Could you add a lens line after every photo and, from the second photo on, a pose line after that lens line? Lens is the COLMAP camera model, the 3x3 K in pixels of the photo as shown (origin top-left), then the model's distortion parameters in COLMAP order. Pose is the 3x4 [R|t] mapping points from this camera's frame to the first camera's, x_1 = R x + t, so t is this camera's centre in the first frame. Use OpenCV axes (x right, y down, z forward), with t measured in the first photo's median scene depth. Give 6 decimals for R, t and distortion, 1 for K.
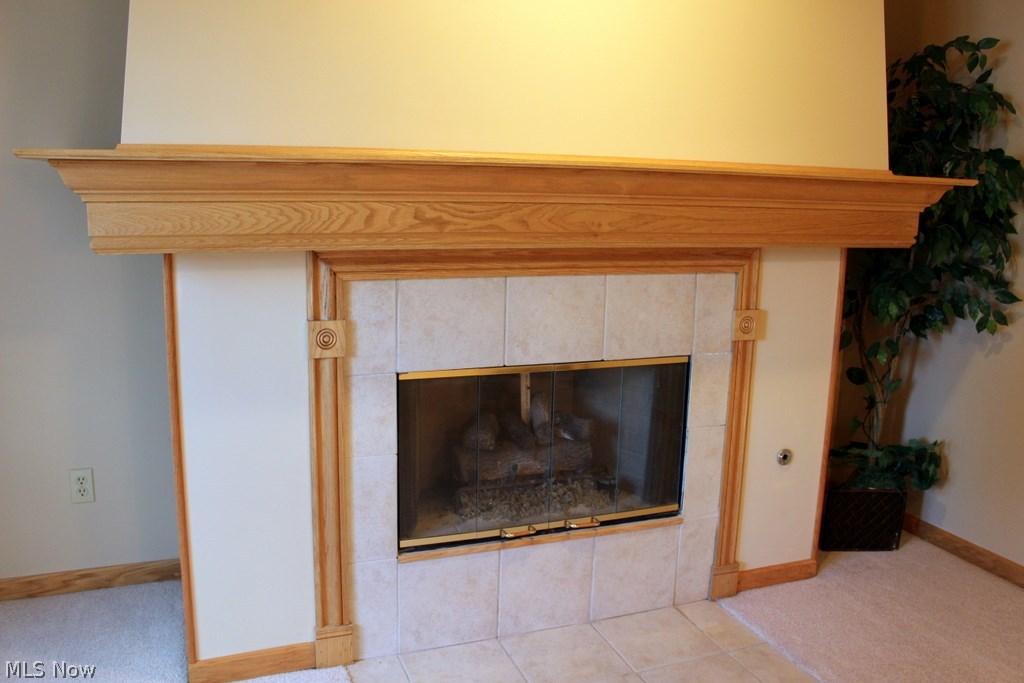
lens RADIAL K [[850.8, 0, 512.0], [0, 850.8, 341.5], [0, 0, 1]] dist [-0.149562, 0.108777]
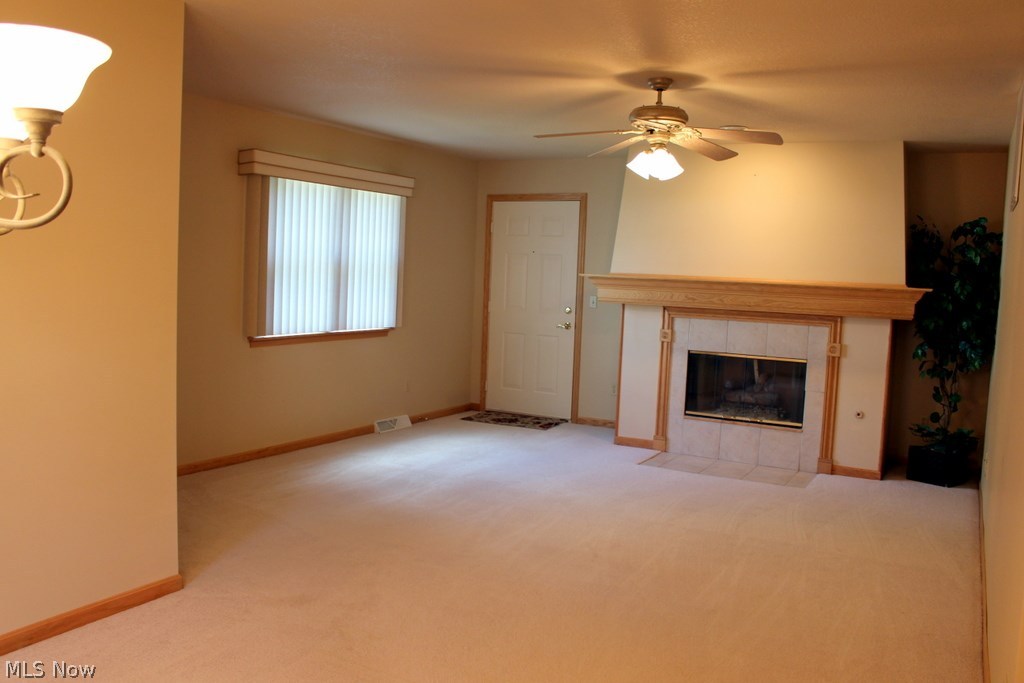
lens RADIAL K [[850.8, 0, 512.0], [0, 850.8, 341.5], [0, 0, 1]] dist [-0.149562, 0.108777]
pose [[0.643693, 0.062133, -0.762758, 1.659389], [-0.167726, 0.983920, -0.061396, 0.282455], [0.746678, 0.167454, 0.643763, -1.319892]]
